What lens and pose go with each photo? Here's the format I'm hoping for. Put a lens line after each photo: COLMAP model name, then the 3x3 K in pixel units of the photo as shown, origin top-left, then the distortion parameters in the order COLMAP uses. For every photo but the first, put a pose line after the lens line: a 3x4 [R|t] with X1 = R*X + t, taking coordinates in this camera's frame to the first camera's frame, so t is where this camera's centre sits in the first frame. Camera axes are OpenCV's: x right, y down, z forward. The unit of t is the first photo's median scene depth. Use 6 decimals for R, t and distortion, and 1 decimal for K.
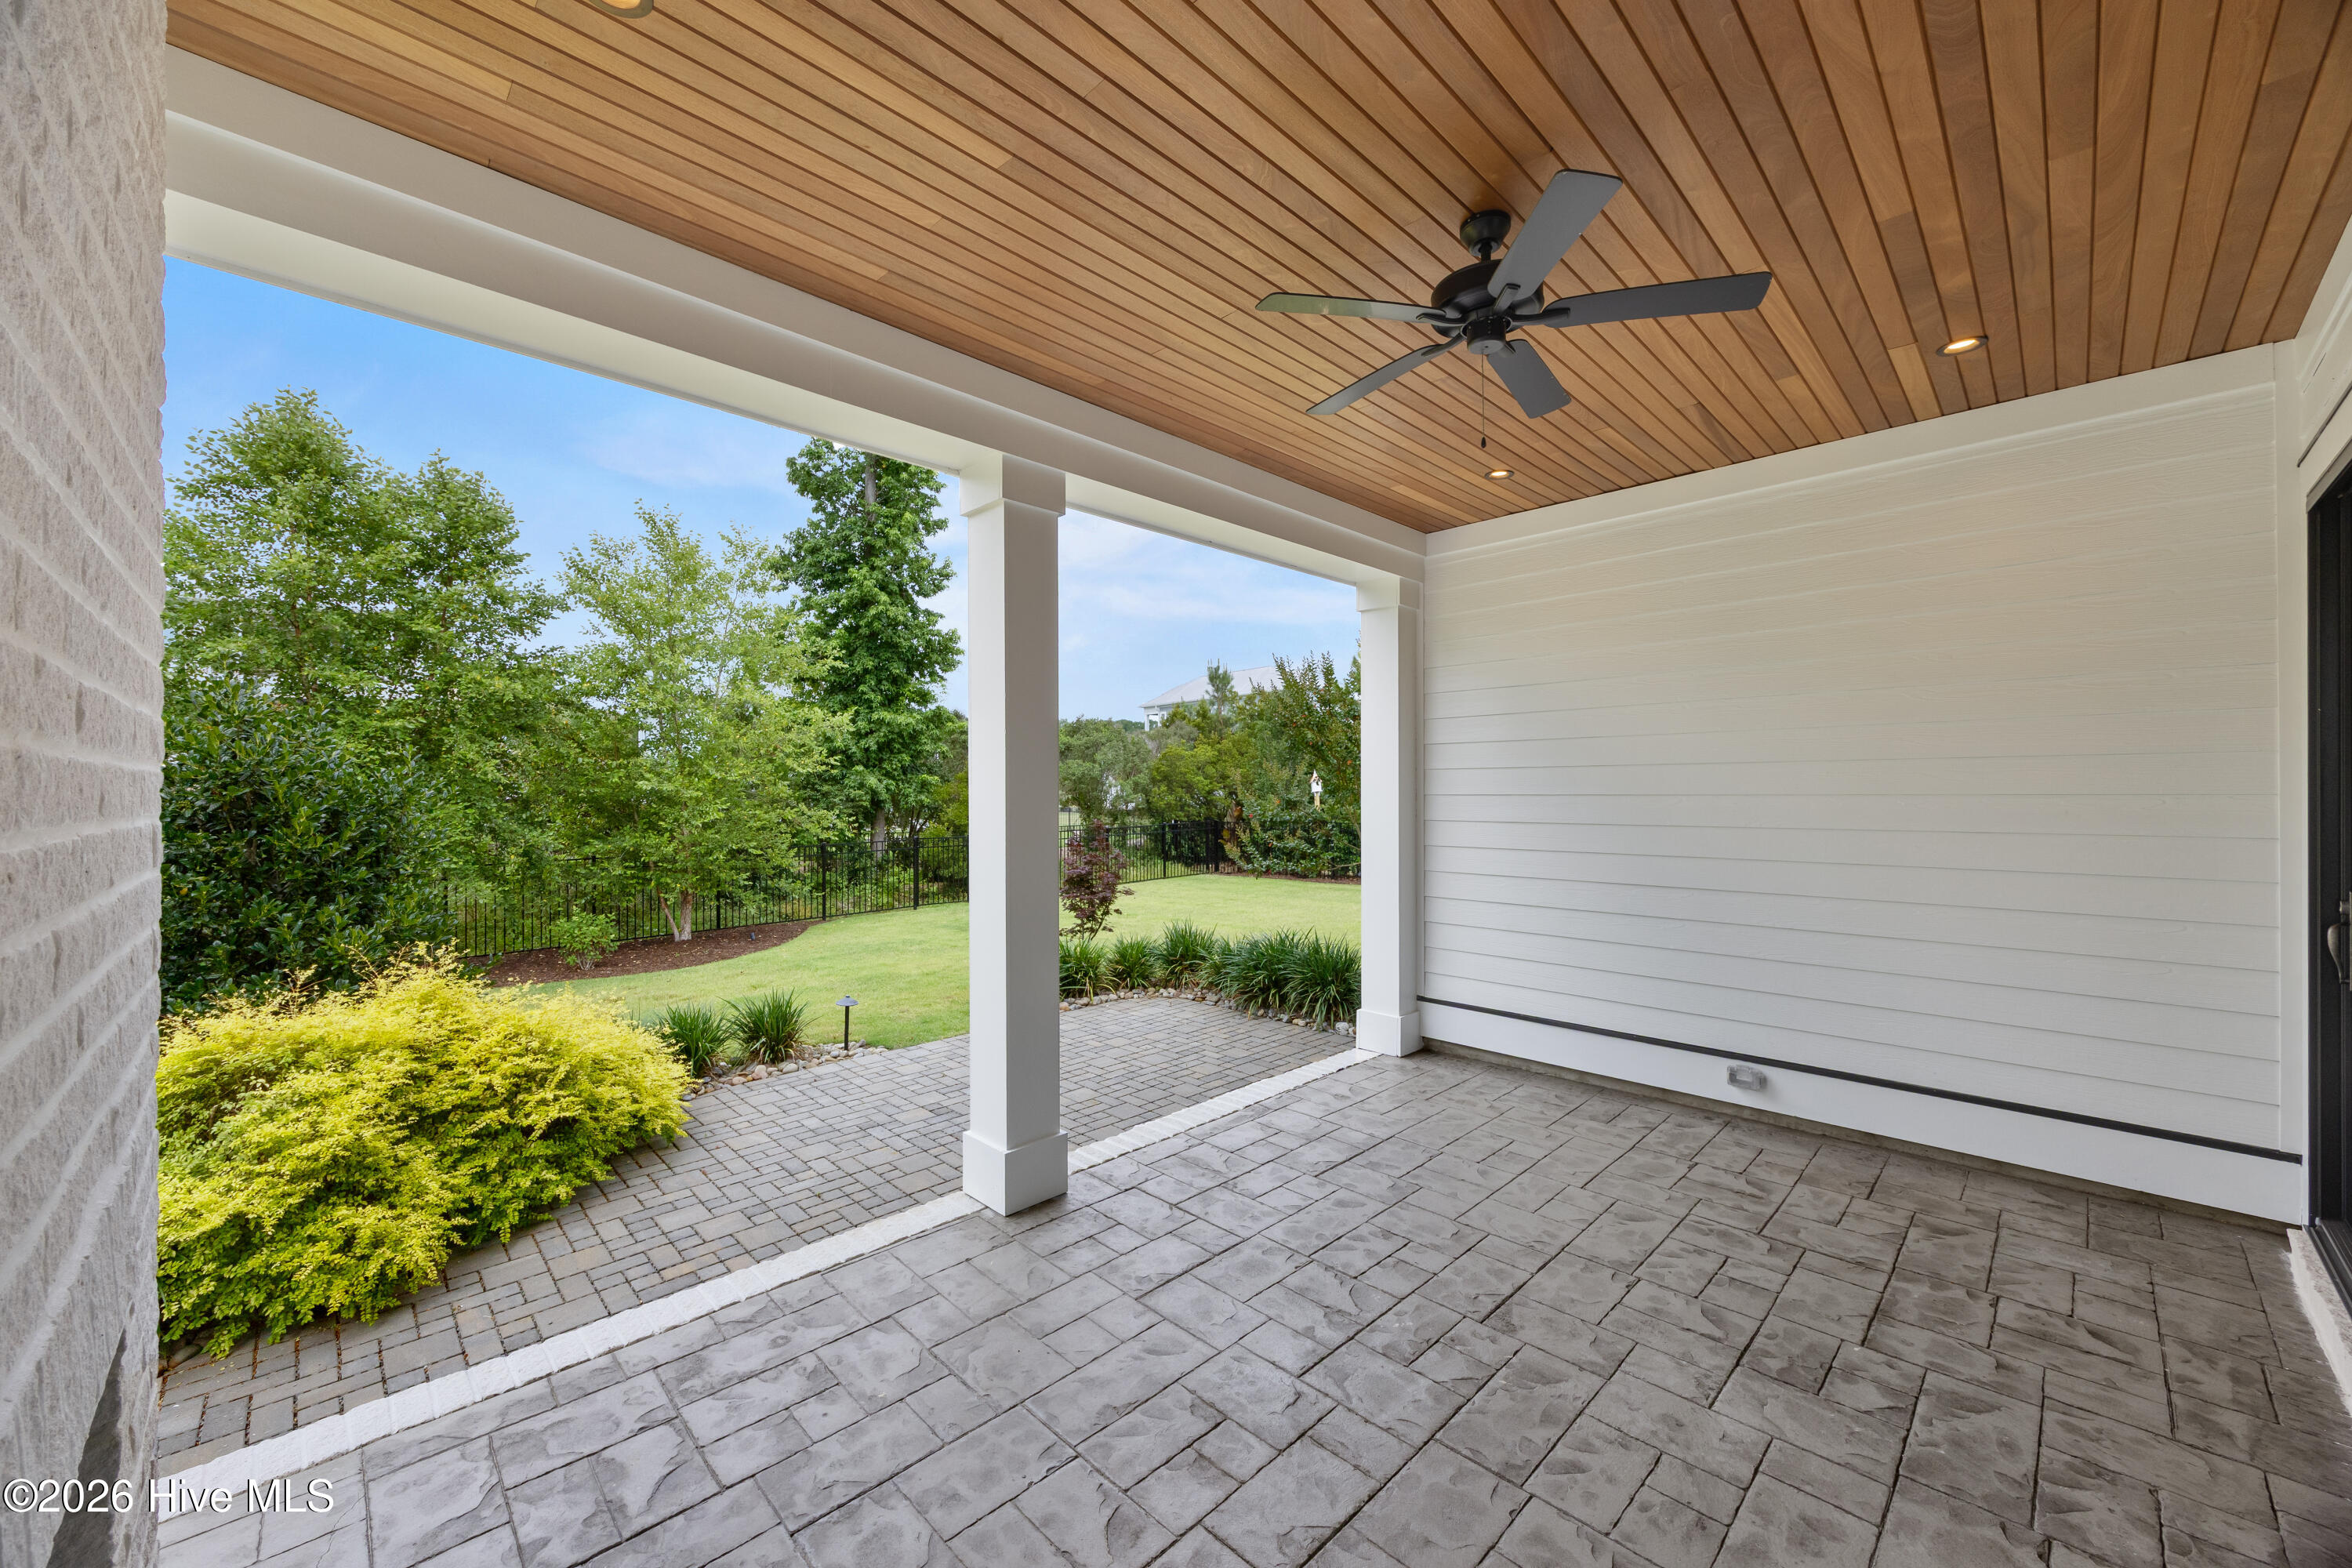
lens RADIAL K [[894.6, 0, 1176.5], [0, 894.6, 787.1], [0, 0, 1]] dist [0.001222, 0.000118]
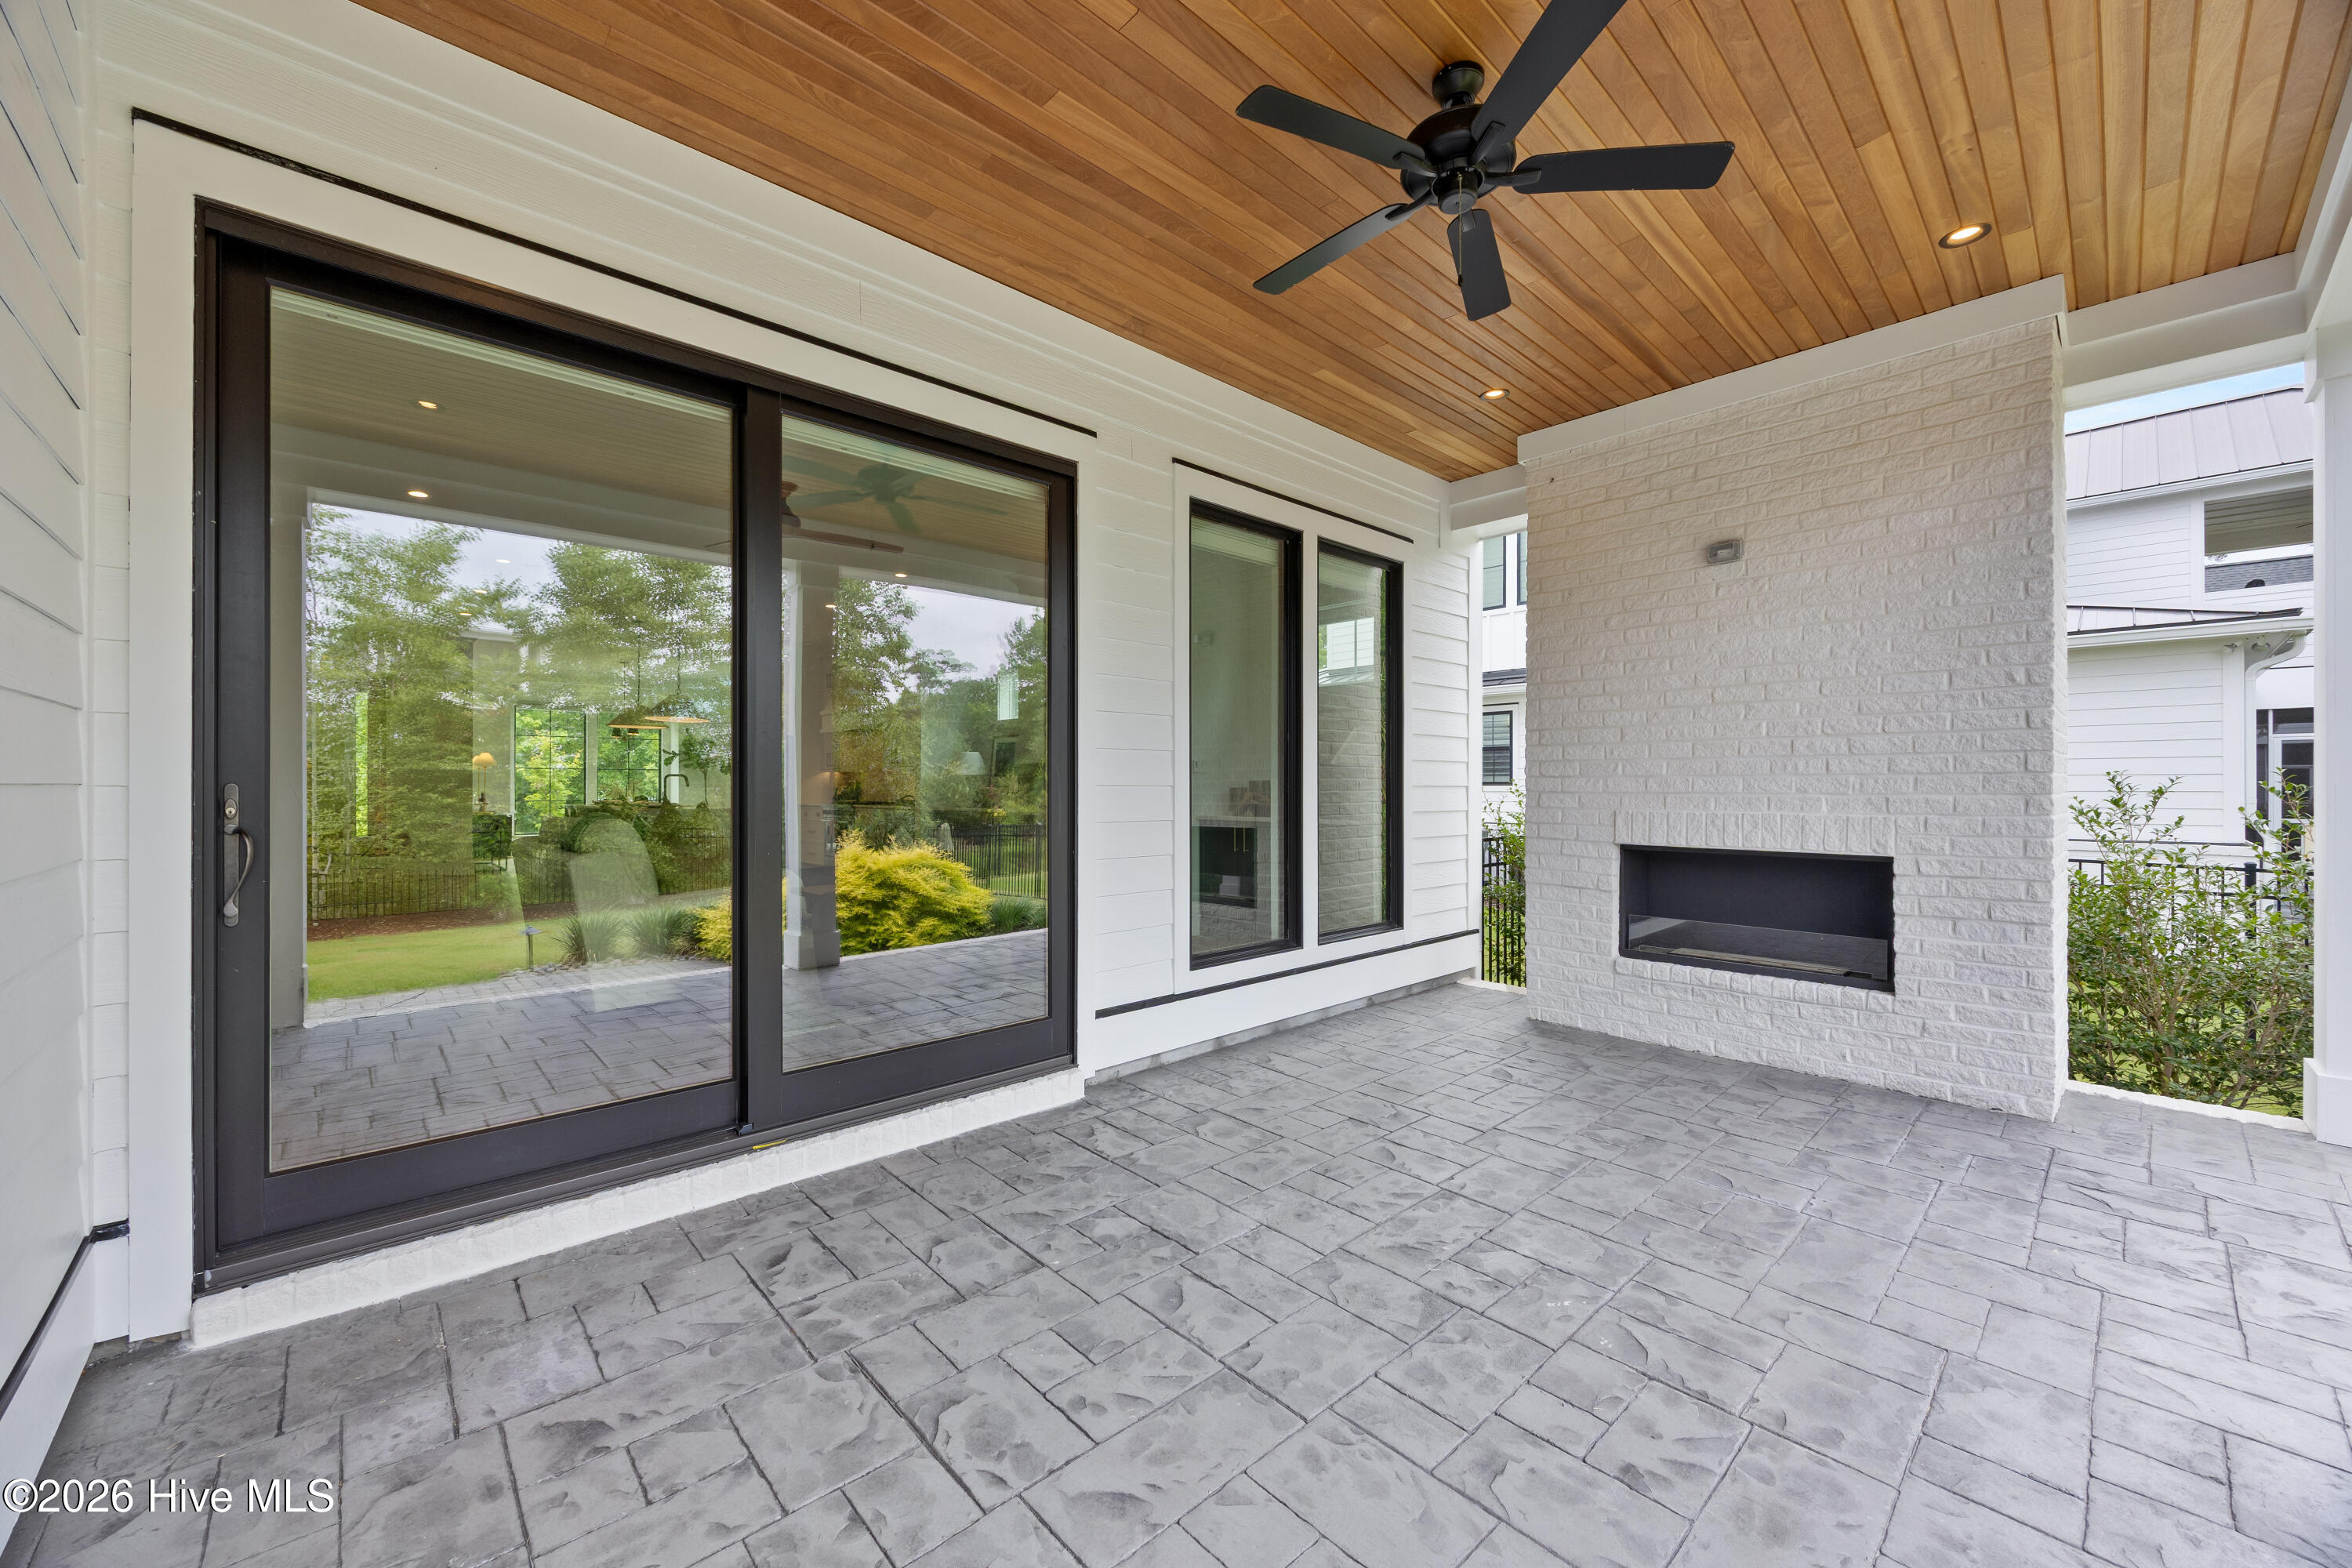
lens RADIAL K [[894.6, 0, 1176.0], [0, 894.6, 782.5], [0, 0, 1]] dist [0.001222, 0.000118]
pose [[-0.999581, -0.000117, 0.028943, 0.599435], [-0.000218, 0.999994, -0.003493, 0.133011], [-0.028943, -0.003498, -0.999575, 1.894559]]
